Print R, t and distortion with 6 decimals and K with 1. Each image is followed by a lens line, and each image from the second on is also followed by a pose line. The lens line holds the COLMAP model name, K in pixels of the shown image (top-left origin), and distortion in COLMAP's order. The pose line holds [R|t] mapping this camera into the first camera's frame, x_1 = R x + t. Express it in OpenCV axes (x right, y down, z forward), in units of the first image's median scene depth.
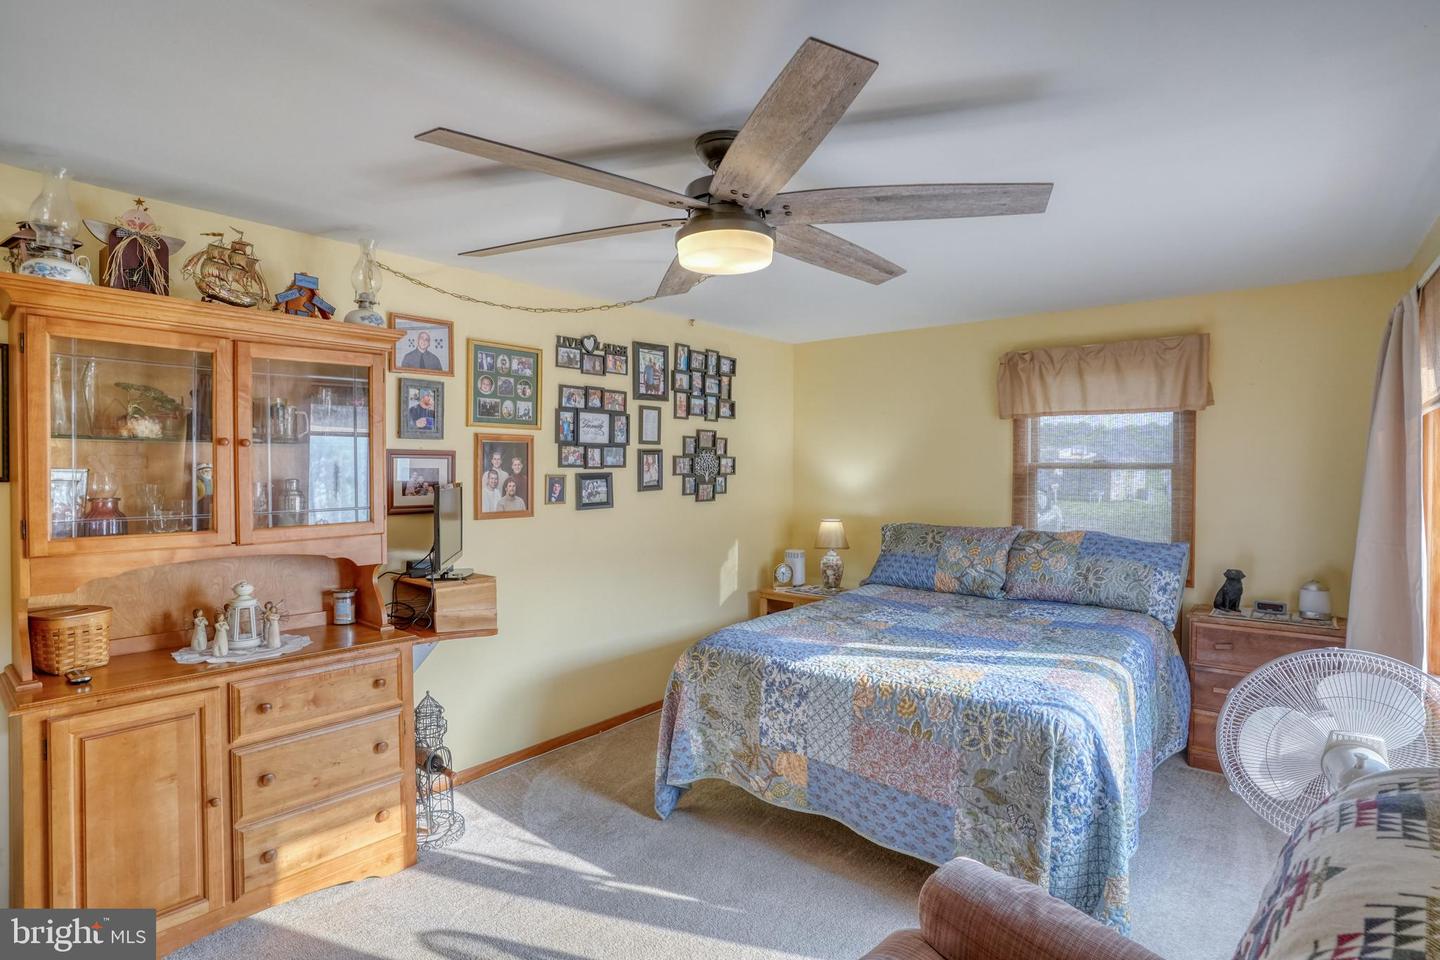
lens RADIAL K [[723.4, 0, 726.7], [0, 723.4, 473.6], [0, 0, 1]] dist [-0.072626, 0.026855]
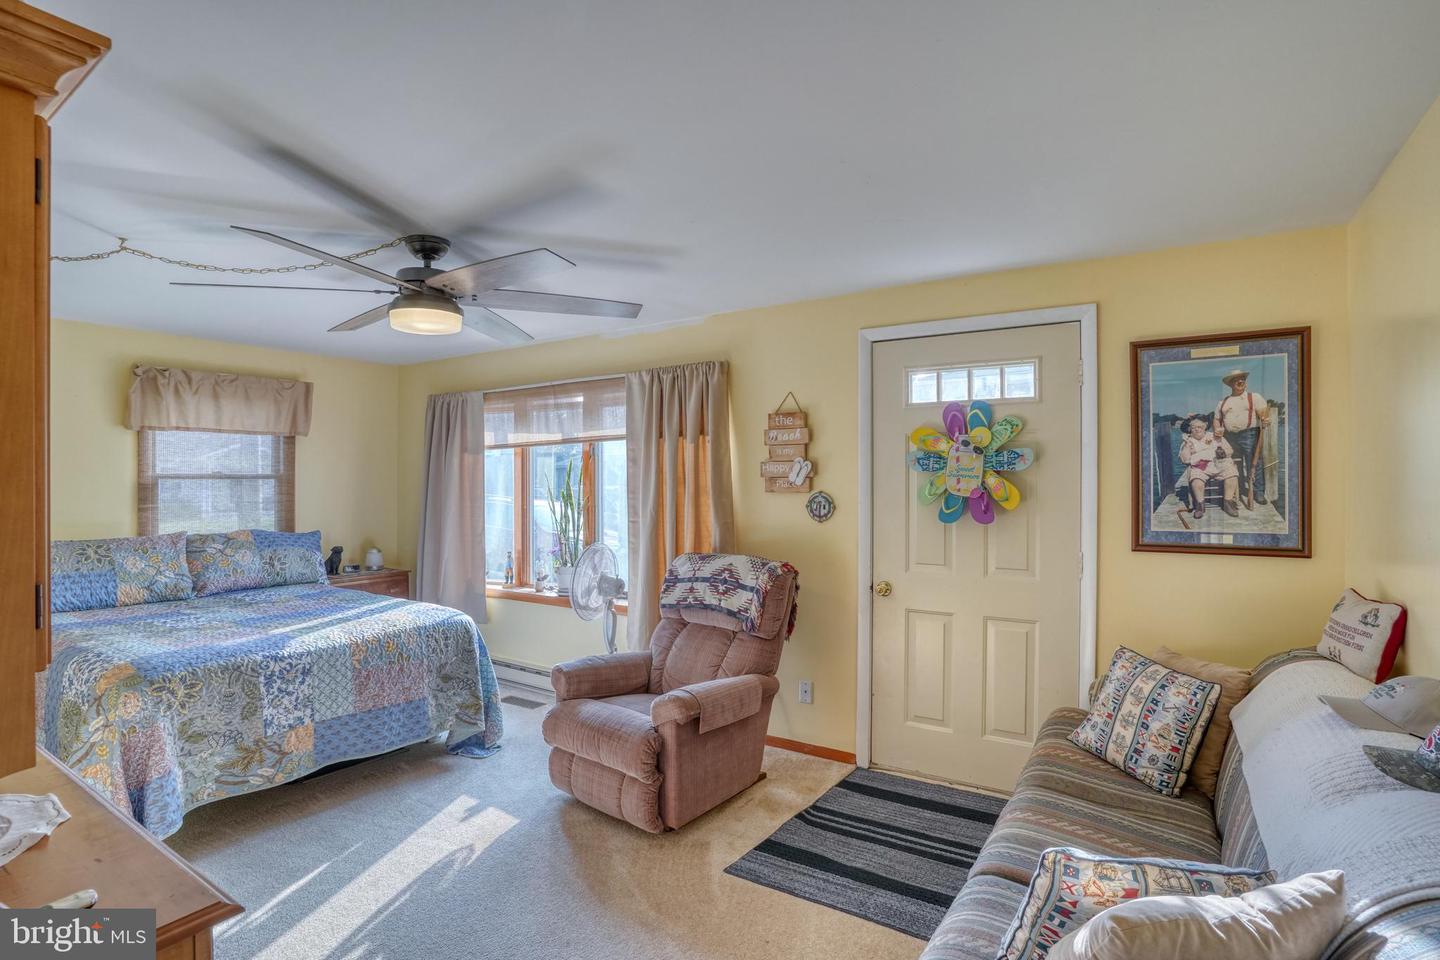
lens RADIAL K [[723.4, 0, 716.2], [0, 723.4, 474.8], [0, 0, 1]] dist [-0.072626, 0.026855]
pose [[-0.098827, 0.005458, 0.995090, -0.767354], [0.010944, 0.999930, -0.004397, 0.000992], [-0.995044, 0.010456, -0.098879, 0.314249]]
